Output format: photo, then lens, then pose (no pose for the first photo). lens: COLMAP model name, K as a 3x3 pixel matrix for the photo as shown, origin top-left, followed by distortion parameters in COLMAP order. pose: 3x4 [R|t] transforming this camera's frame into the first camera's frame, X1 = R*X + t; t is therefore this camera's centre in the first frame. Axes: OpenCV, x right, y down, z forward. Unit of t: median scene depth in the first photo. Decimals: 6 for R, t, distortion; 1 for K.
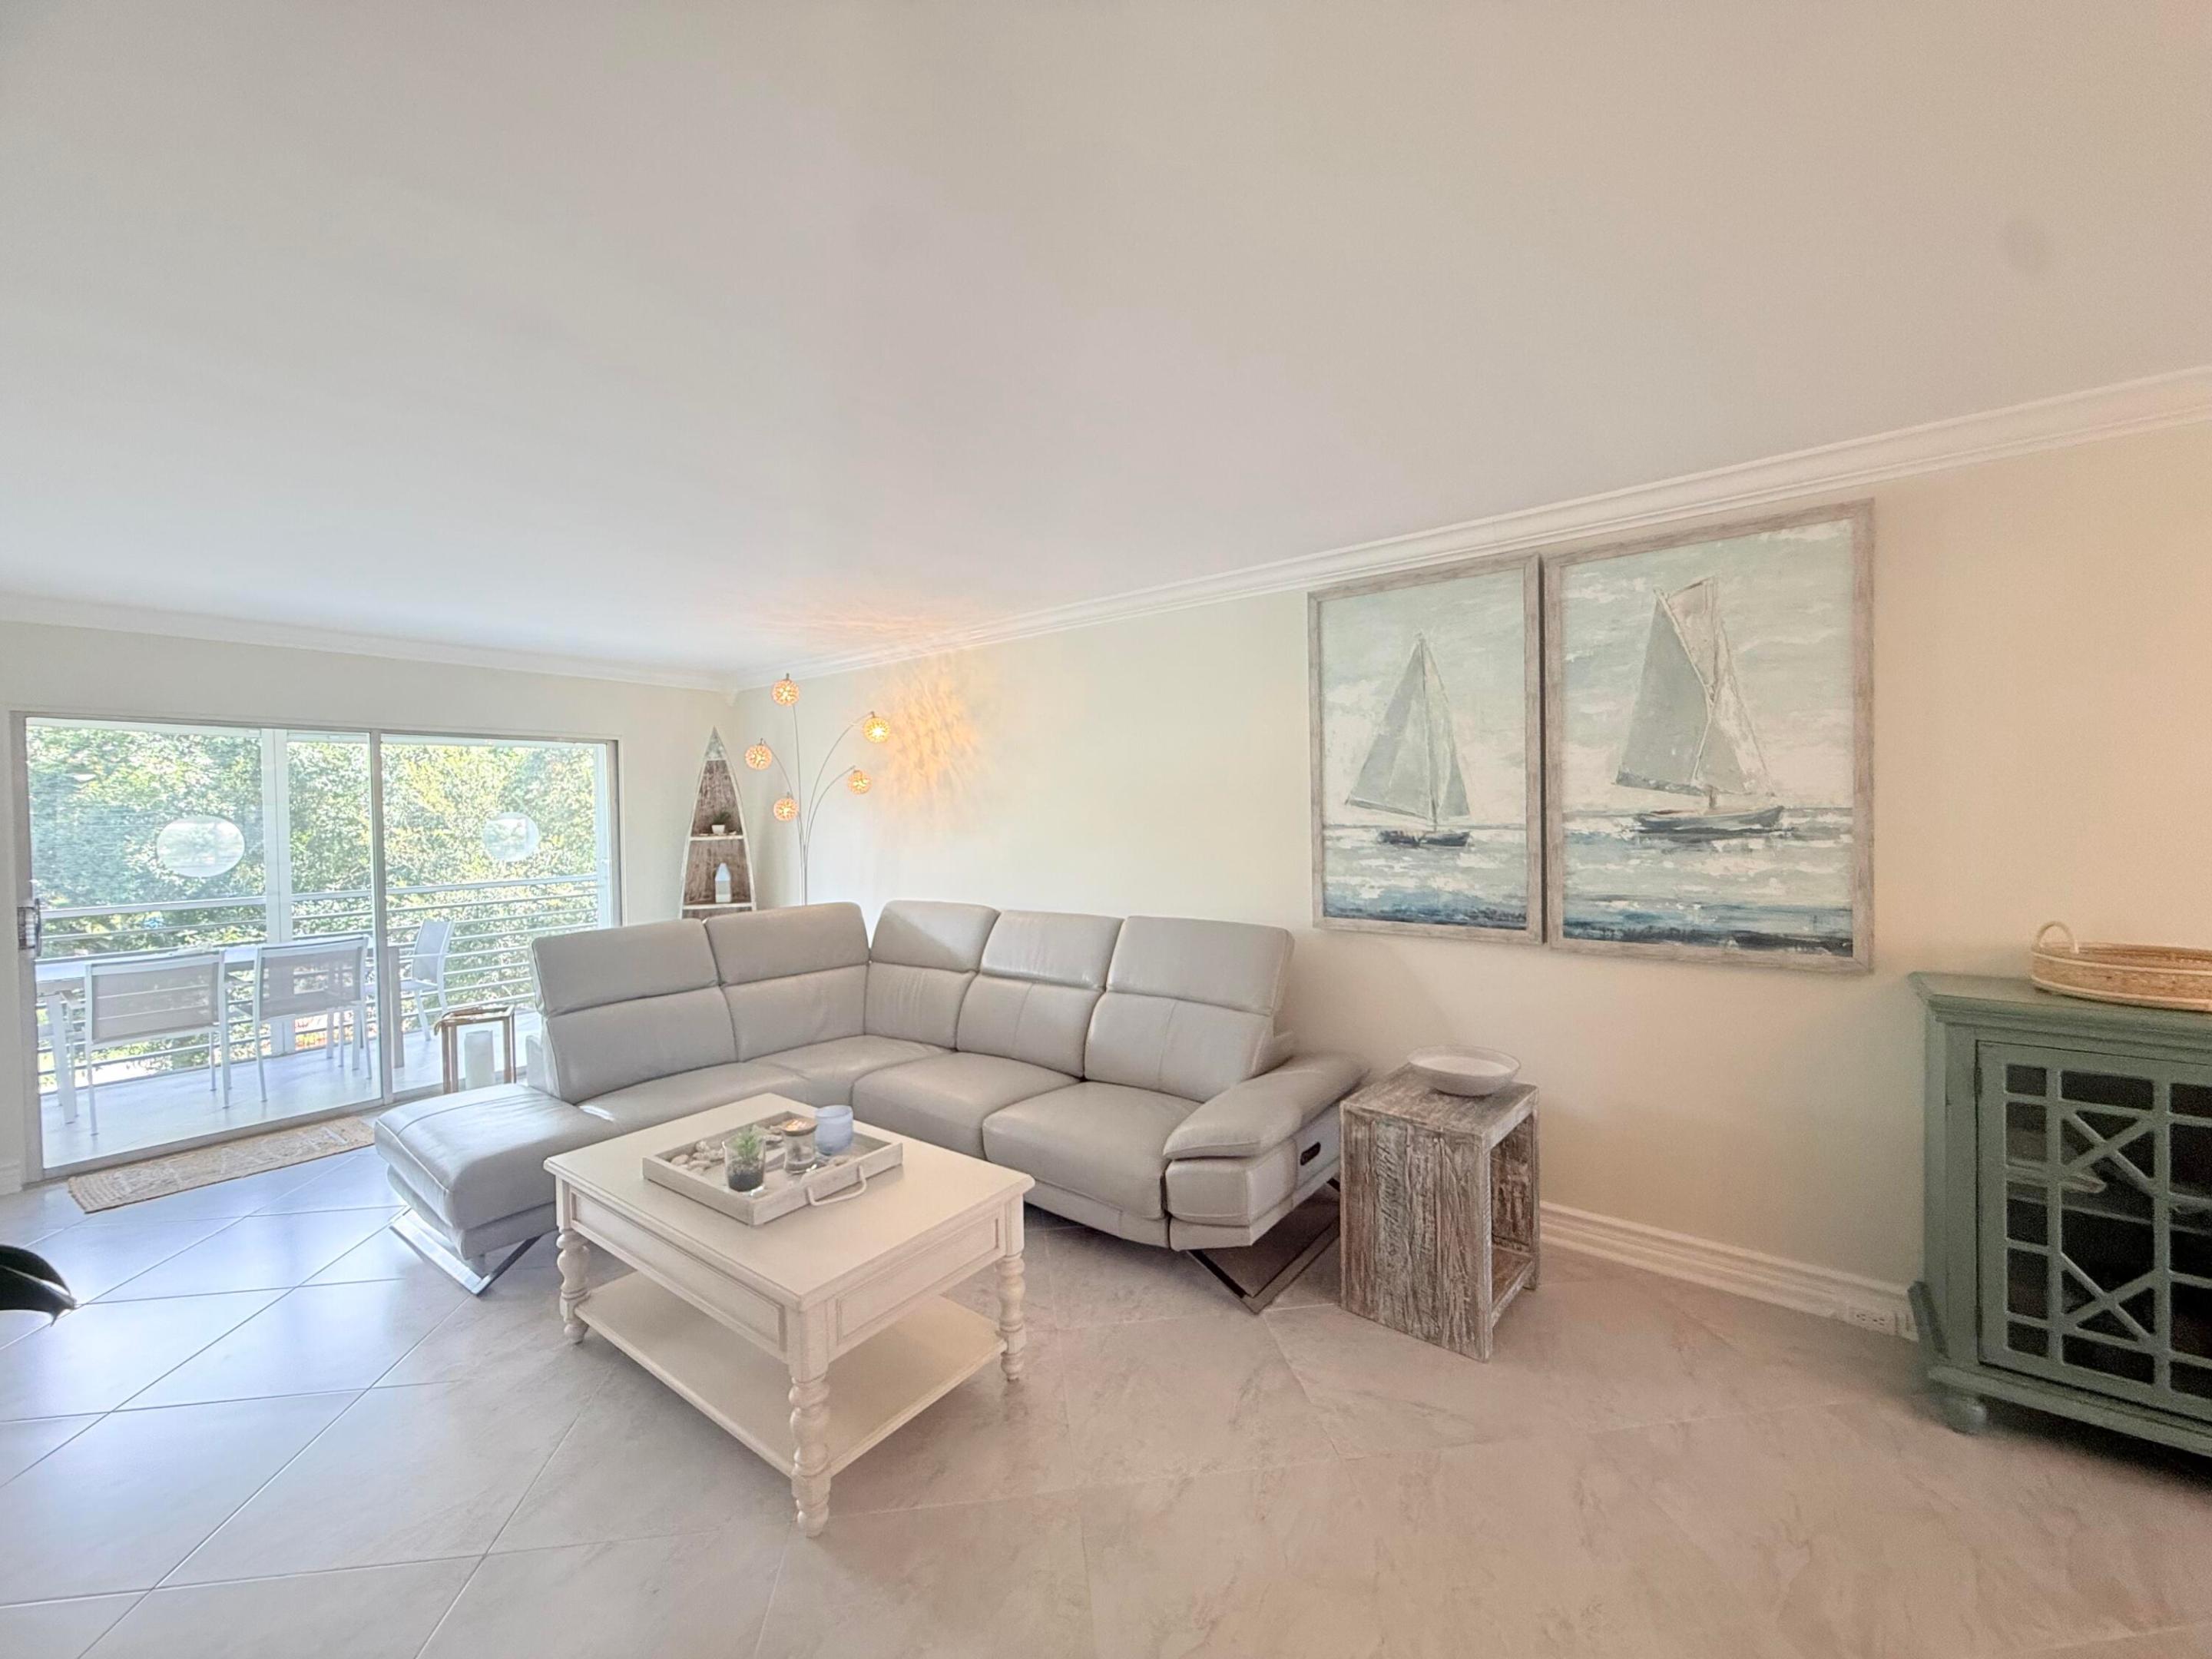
lens RADIAL K [[883.2, 0, 1097.7], [0, 883.2, 828.5], [0, 0, 1]] dist [0.000785, 0.000106]
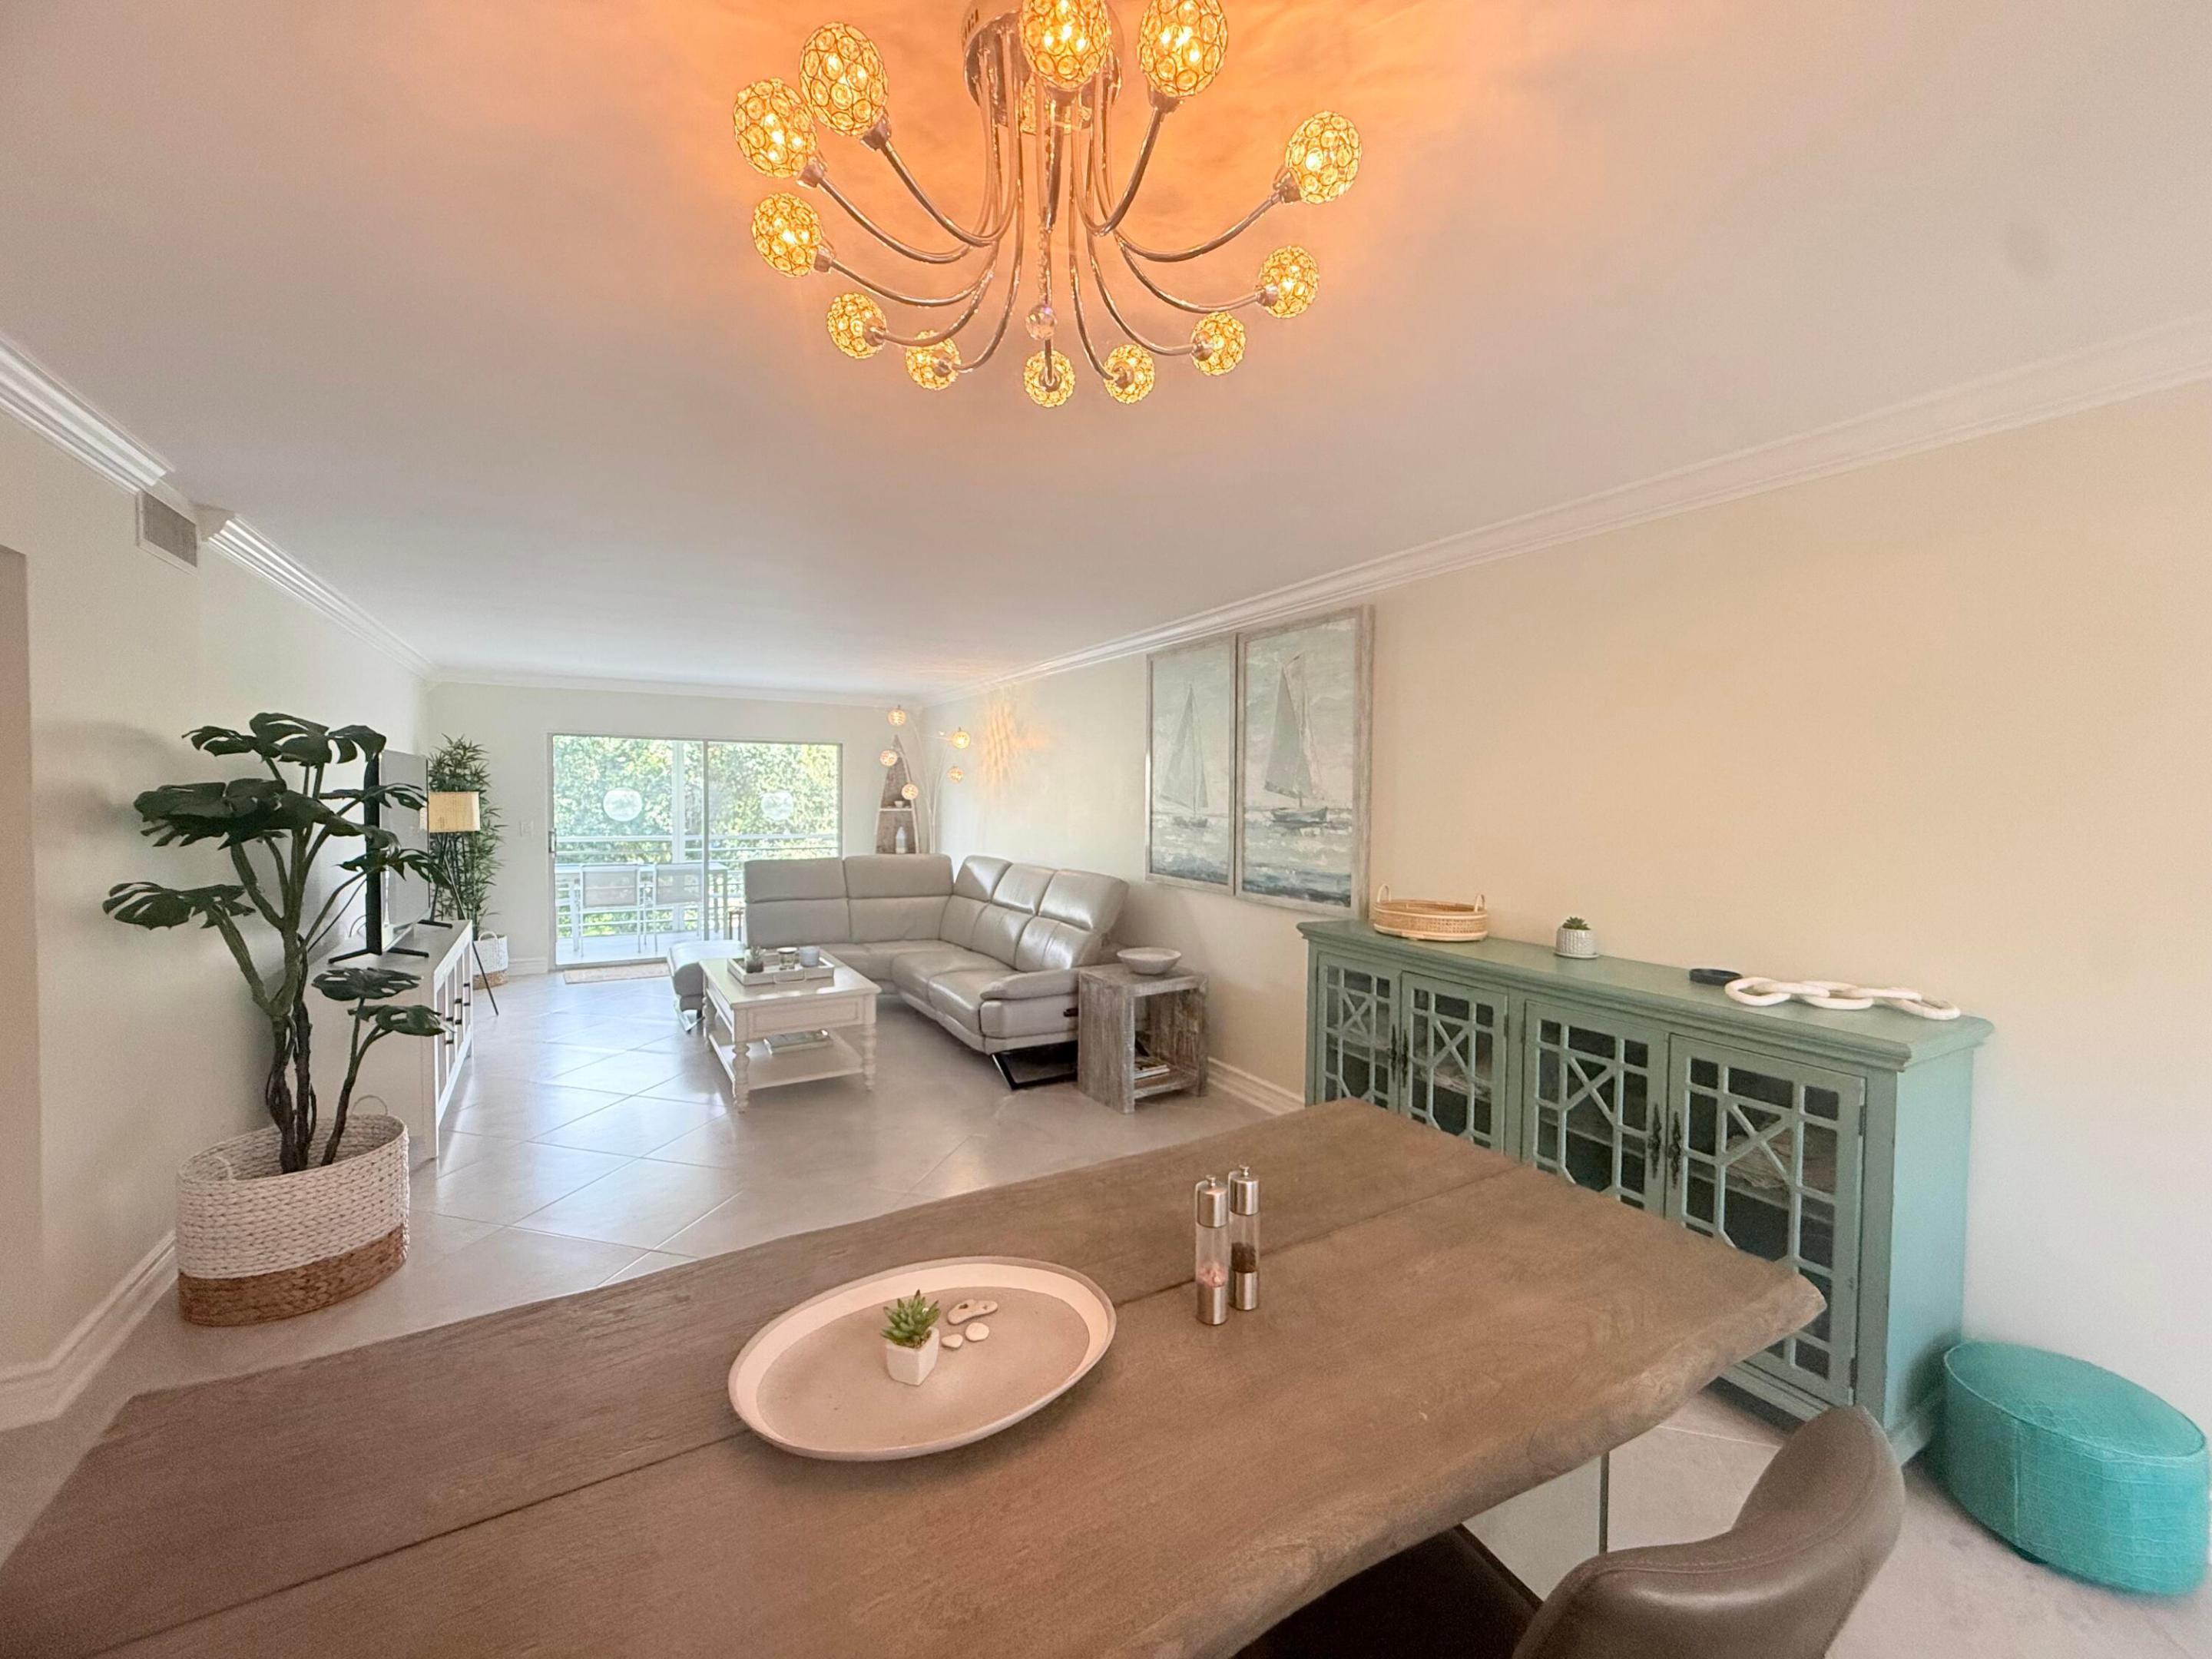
lens RADIAL K [[883.2, 0, 1097.7], [0, 883.2, 828.5], [0, 0, 1]] dist [0.000785, 0.000106]
pose [[0.924113, 0.041982, -0.379807, 0.873168], [-0.035813, 0.999087, 0.023298, -0.008097], [0.380439, -0.007928, 0.924772, -0.478390]]
